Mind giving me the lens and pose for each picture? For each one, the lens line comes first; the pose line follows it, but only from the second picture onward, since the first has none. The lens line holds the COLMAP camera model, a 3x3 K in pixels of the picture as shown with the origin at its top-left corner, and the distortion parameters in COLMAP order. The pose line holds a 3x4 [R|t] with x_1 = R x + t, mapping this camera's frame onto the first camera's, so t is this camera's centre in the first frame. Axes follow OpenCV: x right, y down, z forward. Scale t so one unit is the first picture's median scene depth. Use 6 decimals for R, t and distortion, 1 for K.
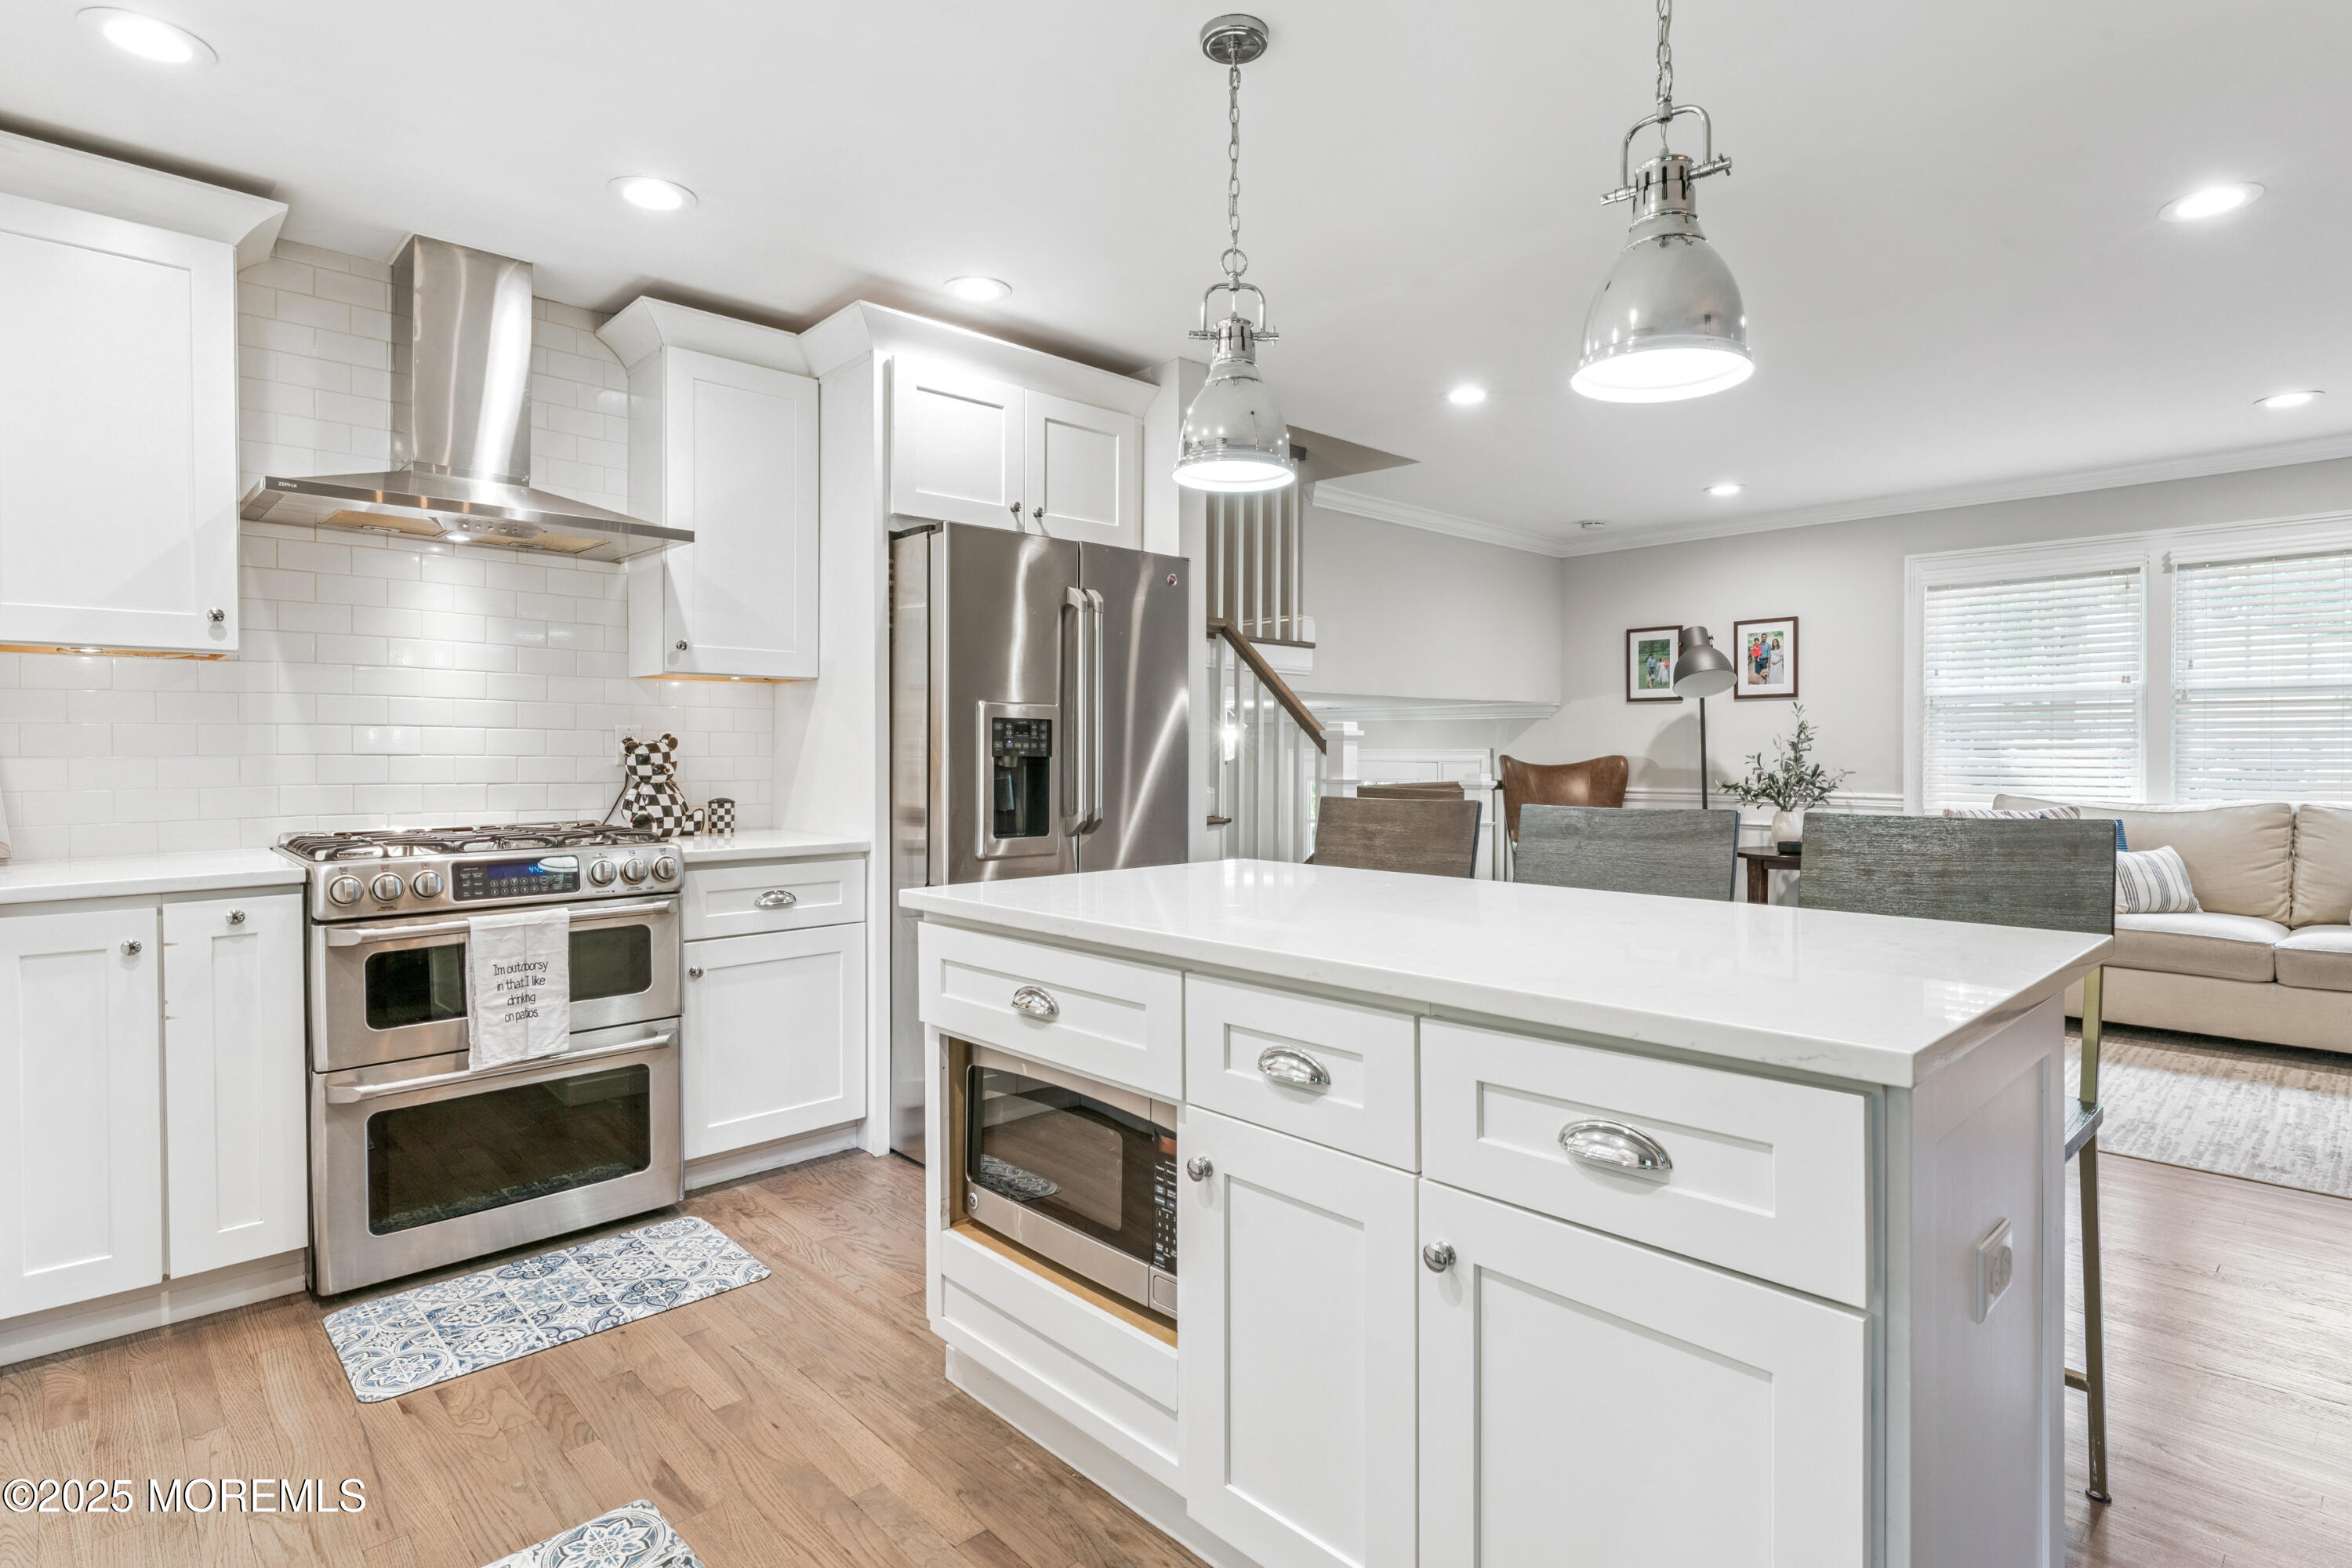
lens RADIAL K [[1175.3, 0, 1166.0], [0, 1175.3, 760.3], [0, 0, 1]] dist [-0.000977, -0.000218]
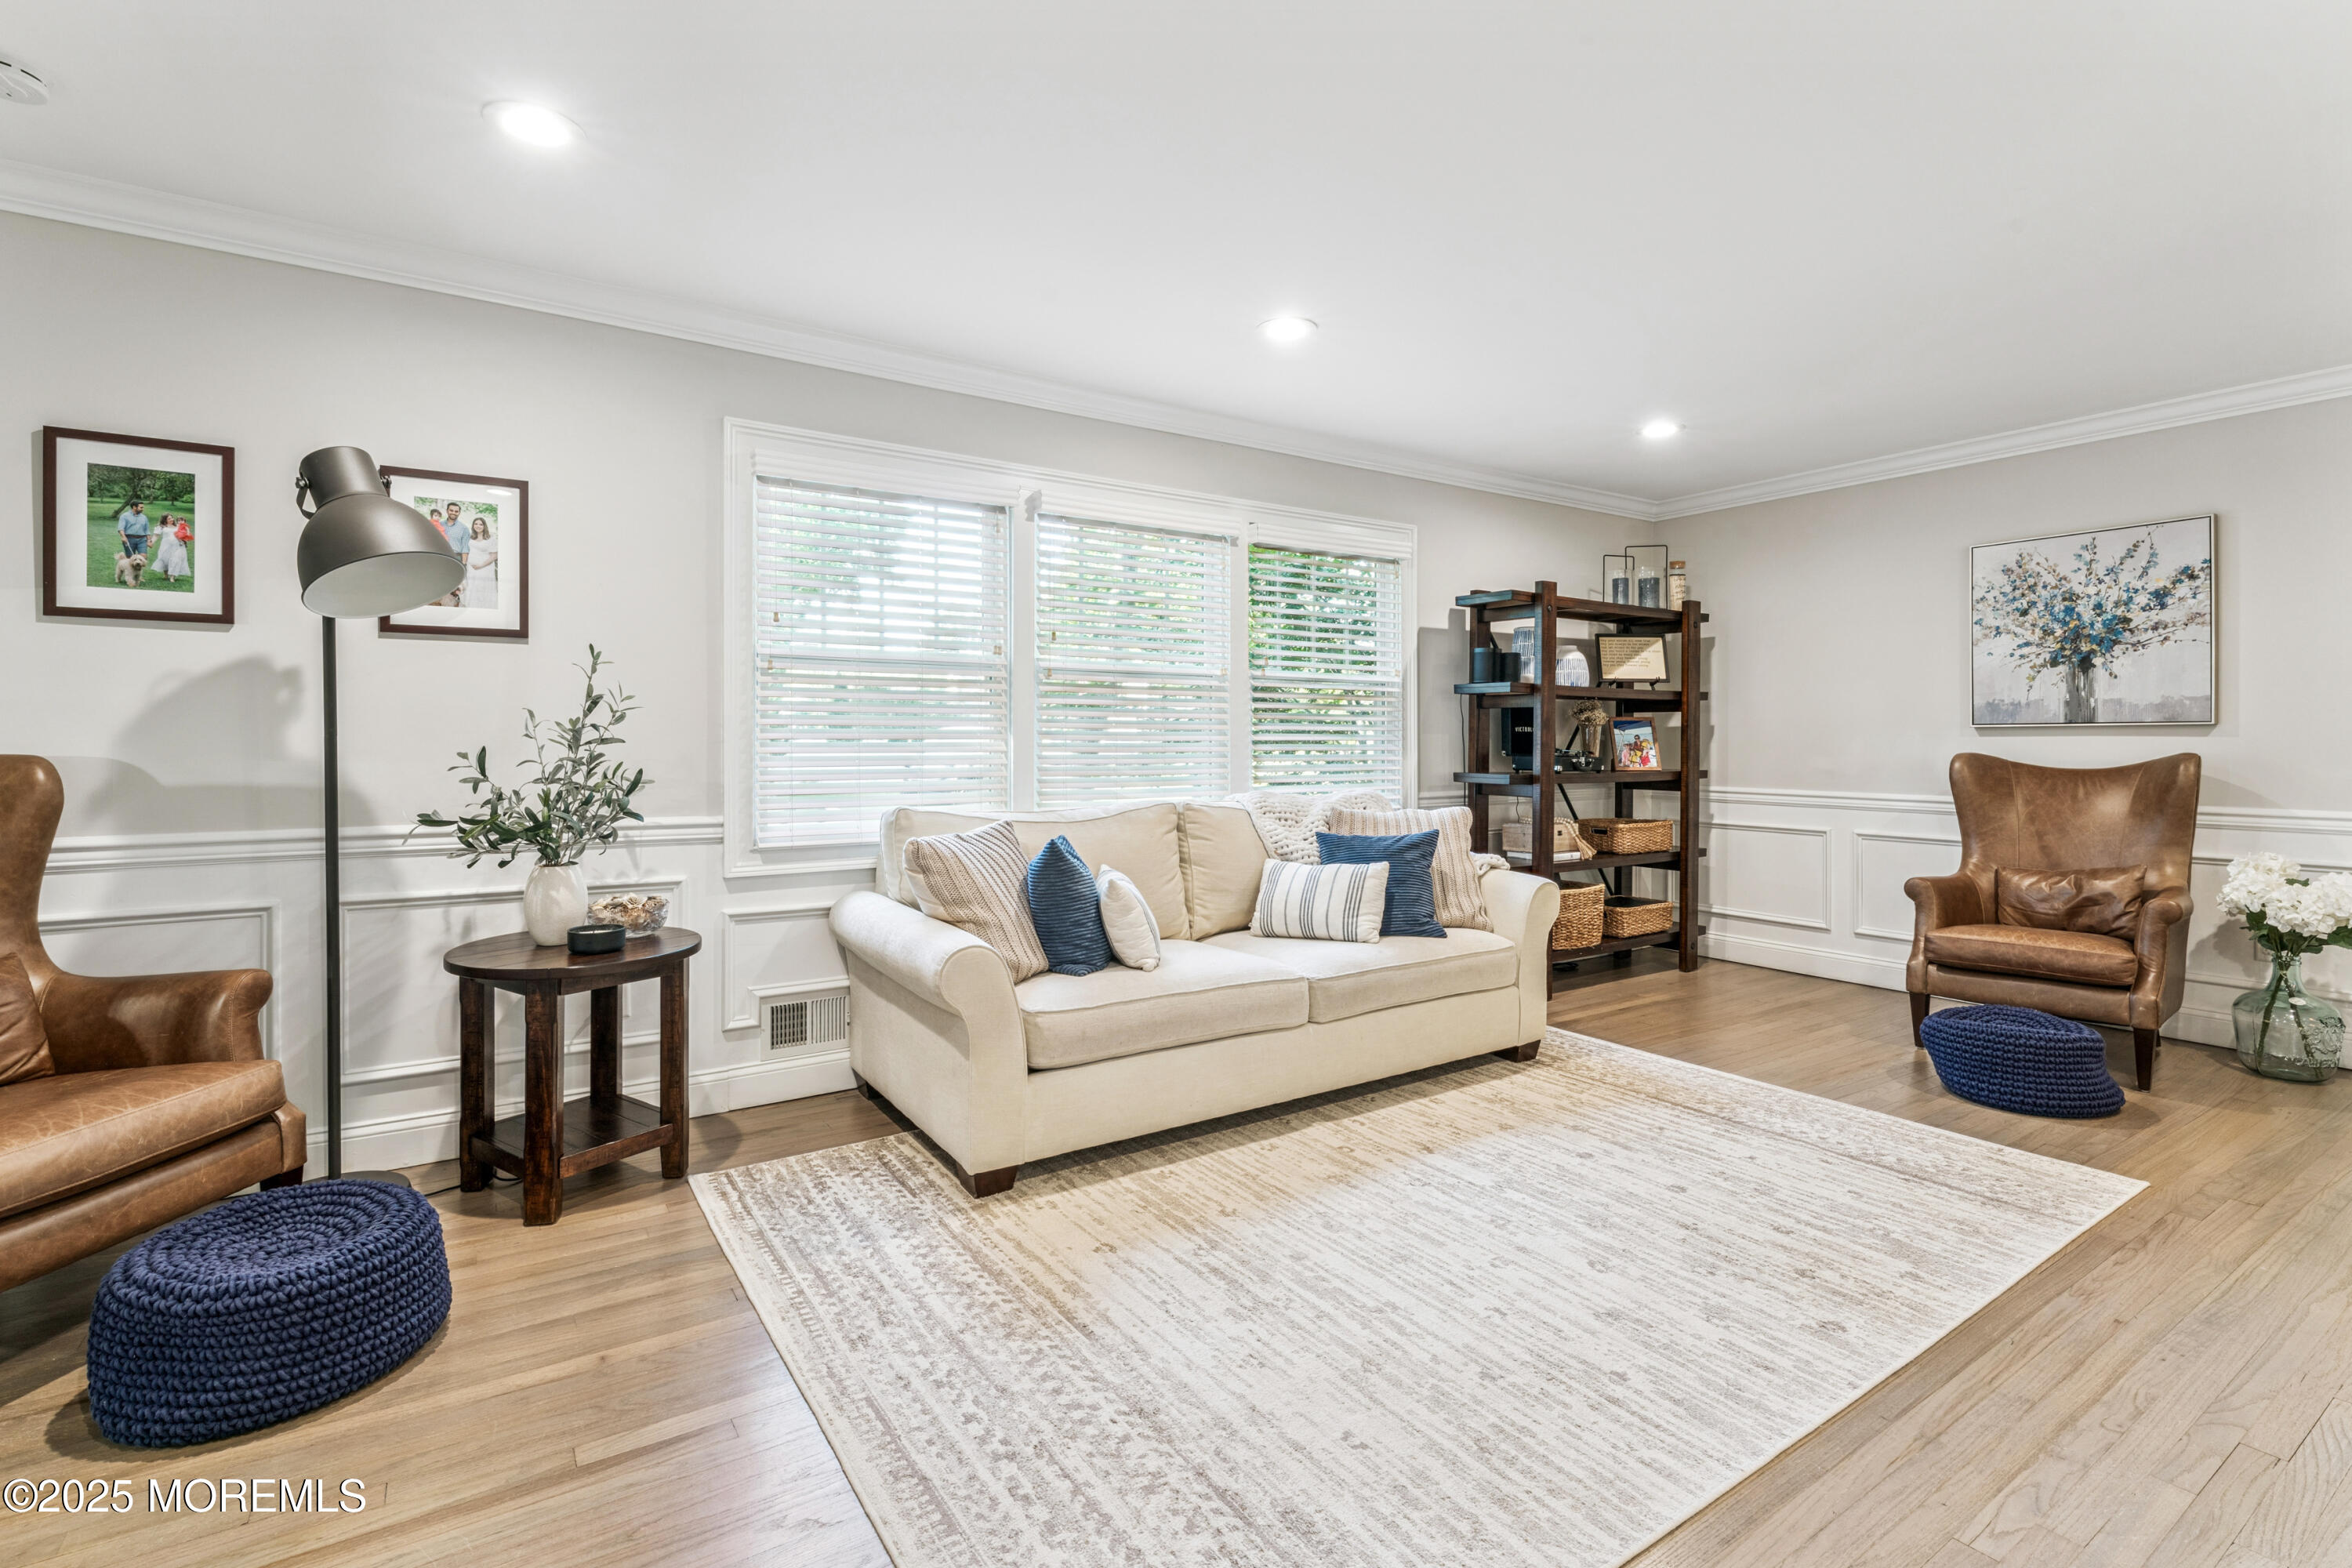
lens RADIAL K [[1103.8, 0, 1176.5], [0, 1103.8, 760.3], [0, 0, 1]] dist [0.003145, 0.000267]
pose [[0.165184, -0.004365, 0.986253, 0.106367], [0.014359, 0.999895, 0.002021, 0.002526], [-0.986158, 0.013827, 0.165229, 0.639188]]
